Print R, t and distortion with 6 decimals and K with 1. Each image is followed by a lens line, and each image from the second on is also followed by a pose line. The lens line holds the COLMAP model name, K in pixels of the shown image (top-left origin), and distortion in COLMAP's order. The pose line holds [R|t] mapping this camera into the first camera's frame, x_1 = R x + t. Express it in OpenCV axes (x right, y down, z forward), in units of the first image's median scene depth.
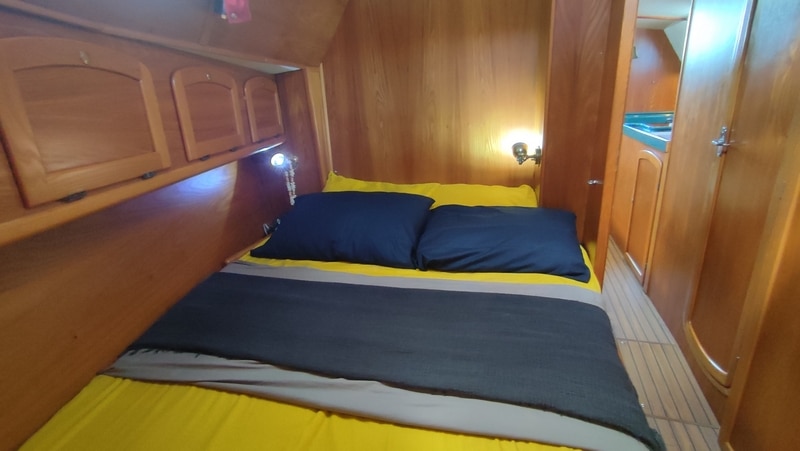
lens RADIAL K [[375.2, 0, 402.4], [0, 375.2, 220.9], [0, 0, 1]] dist [-0.051460, 0.037221]
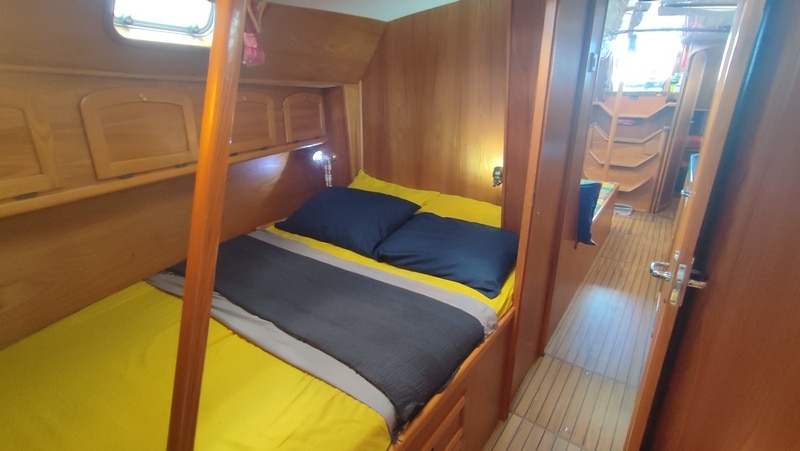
lens RADIAL K [[368.6, 0, 402.5], [0, 368.6, 219.9], [0, 0, 1]] dist [-0.039925, 0.024166]
pose [[0.943298, 0.163058, -0.289139, 0.353010], [-0.156280, 0.986616, 0.046539, -0.056401], [0.292858, 0.001287, 0.956155, -0.111312]]
